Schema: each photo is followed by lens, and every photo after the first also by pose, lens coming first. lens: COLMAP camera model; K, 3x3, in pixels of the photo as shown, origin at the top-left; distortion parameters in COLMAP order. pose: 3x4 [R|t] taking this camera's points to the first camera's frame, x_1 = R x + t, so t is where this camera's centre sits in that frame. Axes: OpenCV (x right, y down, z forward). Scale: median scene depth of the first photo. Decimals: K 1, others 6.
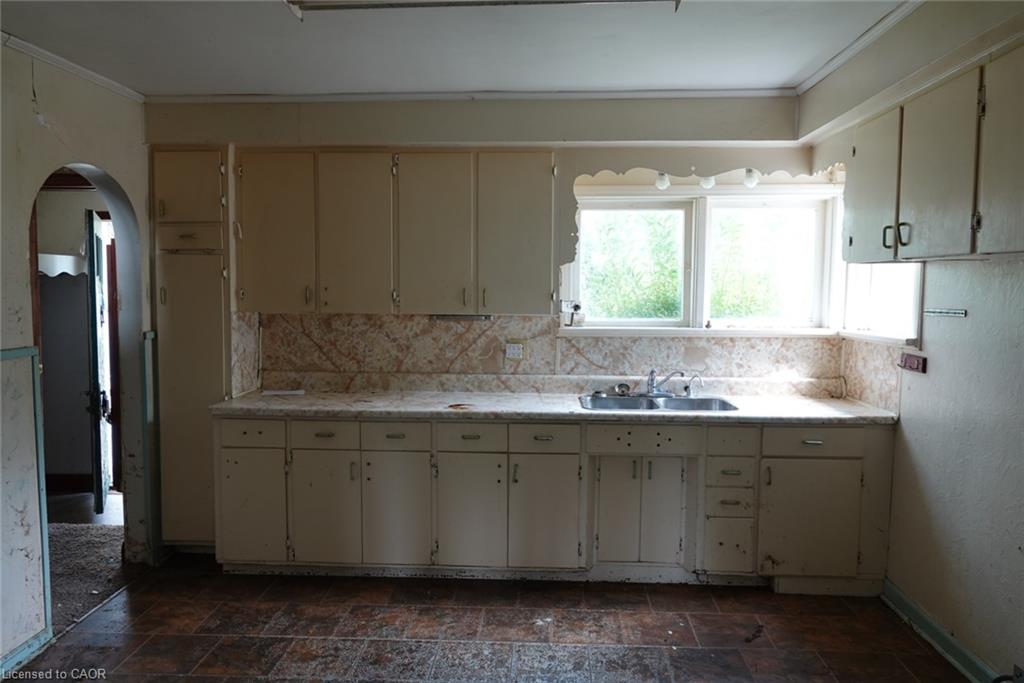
lens RADIAL K [[701.9, 0, 512.0], [0, 701.9, 341.5], [0, 0, 1]] dist [-0.004711, 0.004625]
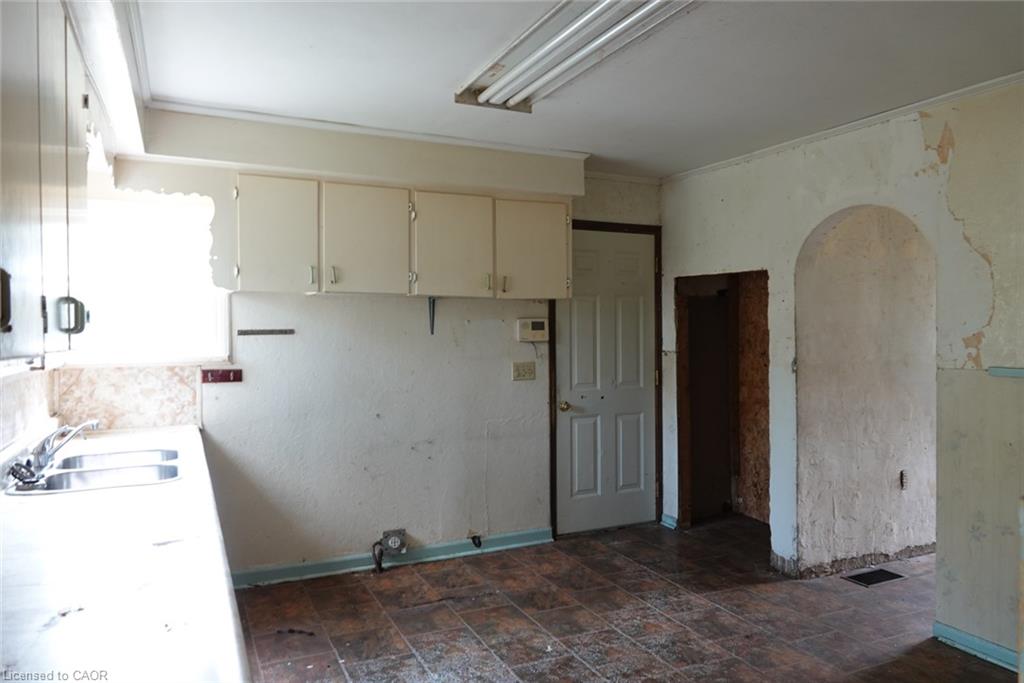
lens RADIAL K [[701.9, 0, 512.0], [0, 701.9, 341.5], [0, 0, 1]] dist [-0.004711, 0.004625]
pose [[-0.470281, -0.017046, 0.882352, -0.778065], [0.064531, 0.996473, 0.053645, -0.065392], [-0.880154, 0.082168, -0.467522, 1.222039]]
